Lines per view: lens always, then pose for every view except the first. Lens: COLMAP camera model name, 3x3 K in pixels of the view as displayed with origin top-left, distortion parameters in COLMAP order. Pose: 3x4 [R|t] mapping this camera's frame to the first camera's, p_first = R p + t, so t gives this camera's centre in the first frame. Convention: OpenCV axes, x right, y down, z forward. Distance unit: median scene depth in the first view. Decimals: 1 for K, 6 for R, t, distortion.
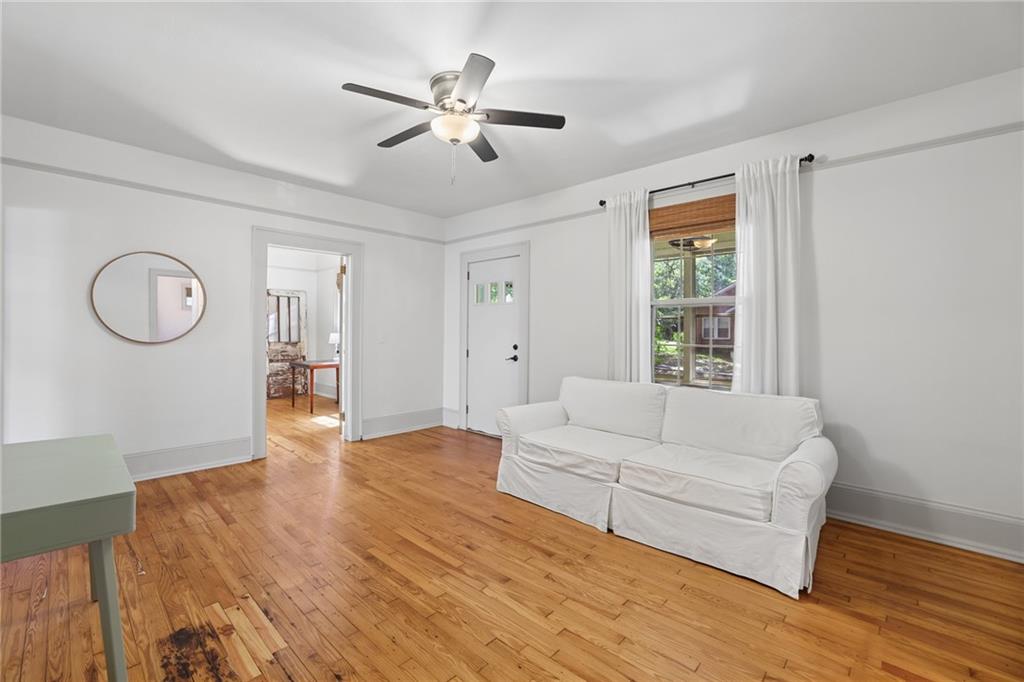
lens RADIAL K [[438.9, 0, 512.6], [0, 438.9, 338.3], [0, 0, 1]] dist [-0.046888, 0.015579]
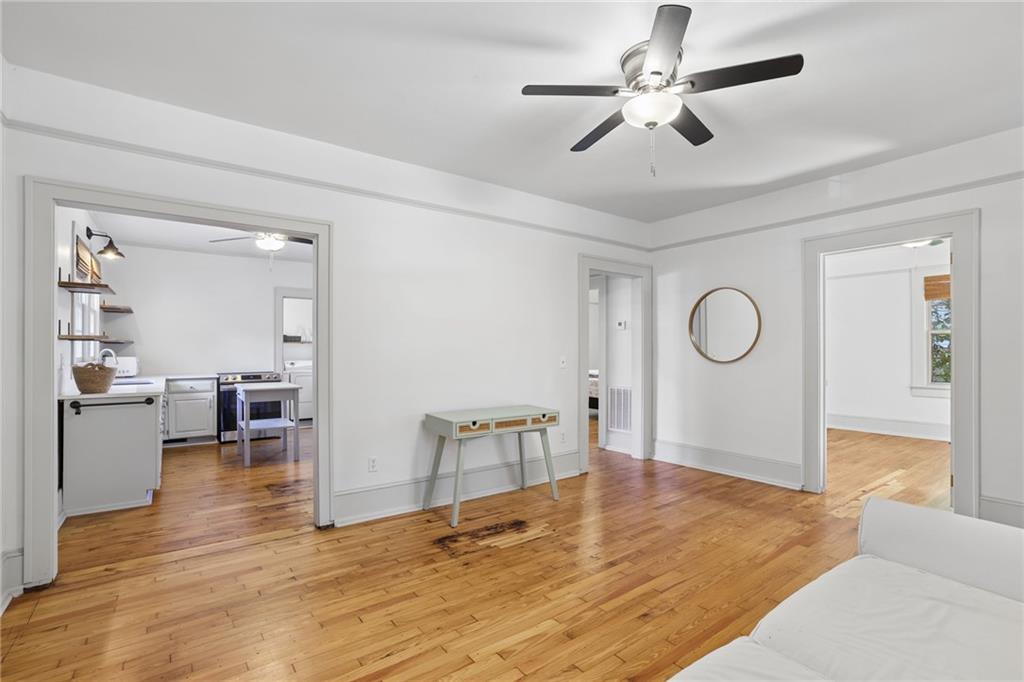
lens RADIAL K [[475.2, 0, 514.5], [0, 475.2, 351.6], [0, 0, 1]] dist [-0.029377, 0.000086]
pose [[-0.180984, -0.004981, -0.983473, 0.776177], [-0.012544, 0.999918, -0.002756, -0.010212], [0.983406, 0.011838, -0.181032, 0.867583]]
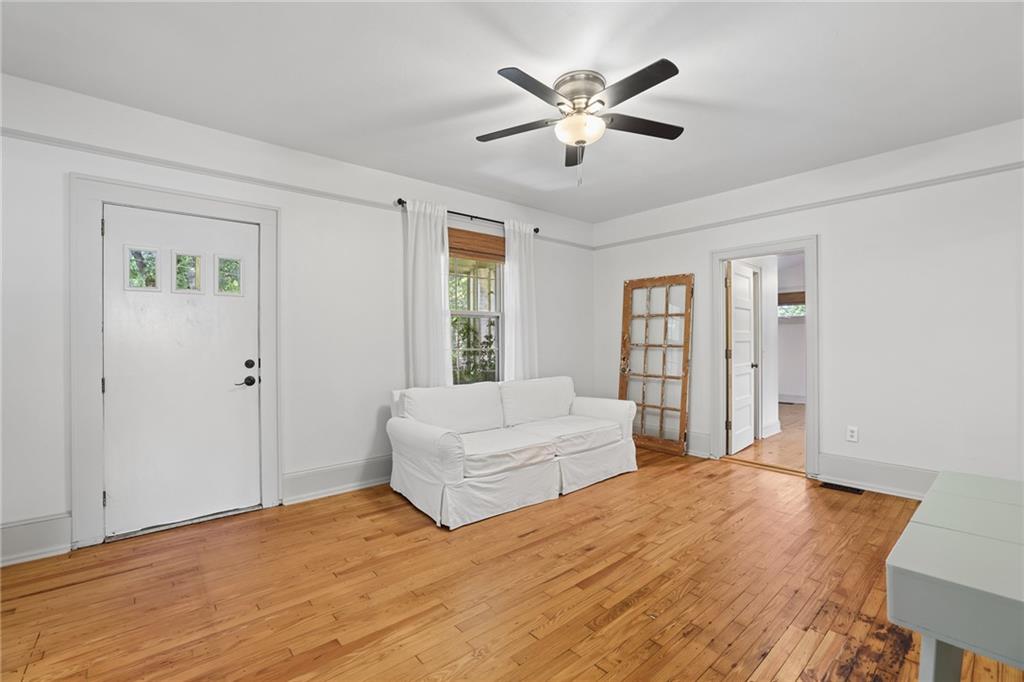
lens RADIAL K [[442.4, 0, 512.0], [0, 442.4, 341.0], [0, 0, 1]] dist [-0.046086, 0.016344]
pose [[0.113004, -0.012327, 0.993518, -1.081017], [0.020074, 0.999747, 0.010121, -0.022717], [-0.993392, 0.018800, 0.113222, 1.001507]]
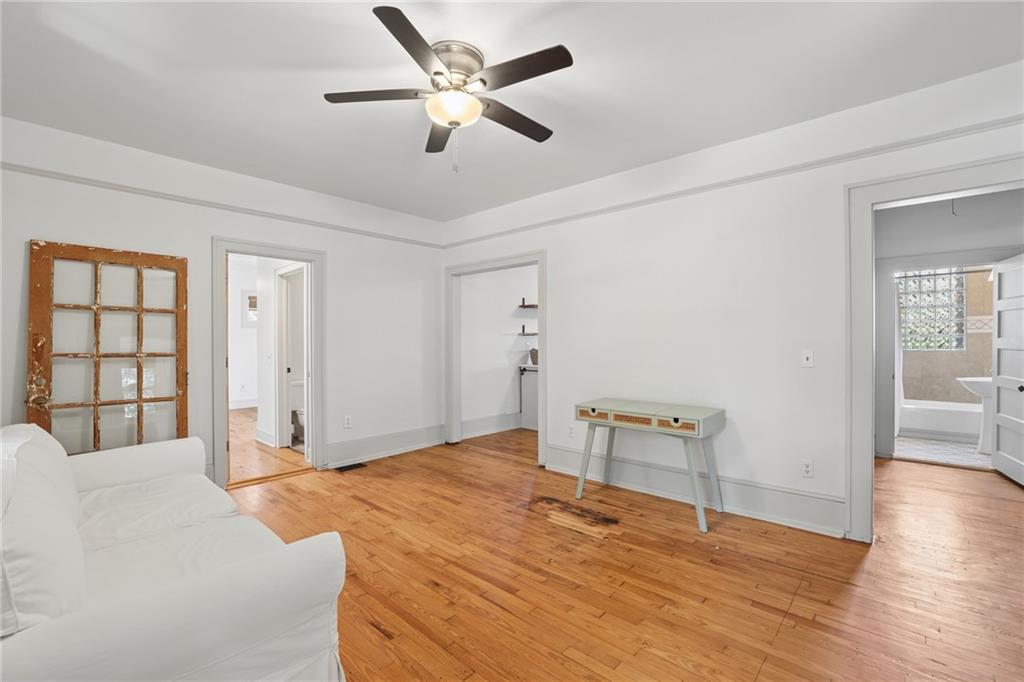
lens RADIAL K [[442.4, 0, 512.0], [0, 442.4, 341.0], [0, 0, 1]] dist [-0.046086, 0.016344]
pose [[-0.999978, -0.005399, -0.003978, -0.236960], [-0.005443, 0.999924, 0.011061, -0.030151], [0.003918, 0.011082, -0.999931, 1.799940]]
